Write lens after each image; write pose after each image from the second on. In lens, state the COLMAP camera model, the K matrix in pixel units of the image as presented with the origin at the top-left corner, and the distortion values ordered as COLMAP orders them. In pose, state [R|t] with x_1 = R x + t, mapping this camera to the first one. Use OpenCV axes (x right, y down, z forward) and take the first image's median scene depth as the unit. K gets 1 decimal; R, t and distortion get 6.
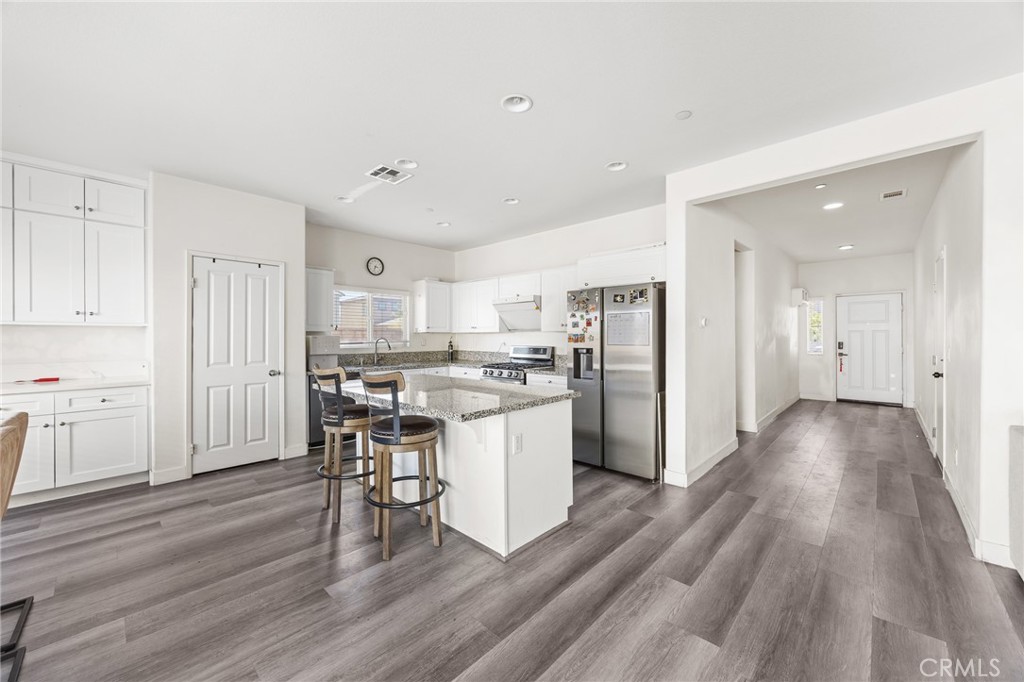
lens RADIAL K [[387.3, 0, 518.4], [0, 387.3, 338.3], [0, 0, 1]] dist [-0.002243, -0.000303]
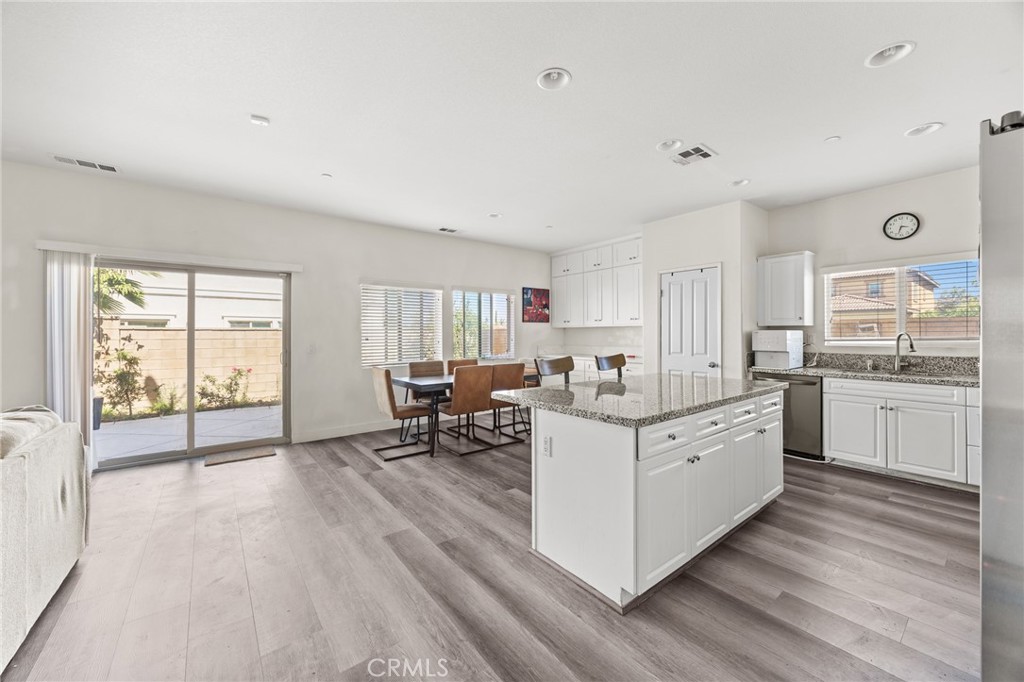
lens RADIAL K [[387.3, 0, 518.4], [0, 387.3, 338.3], [0, 0, 1]] dist [-0.002243, -0.000303]
pose [[-0.142766, 0.013857, -0.989660, 0.624539], [-0.000749, 0.999900, 0.014108, -0.001260], [0.989756, 0.002755, -0.142741, 0.712611]]
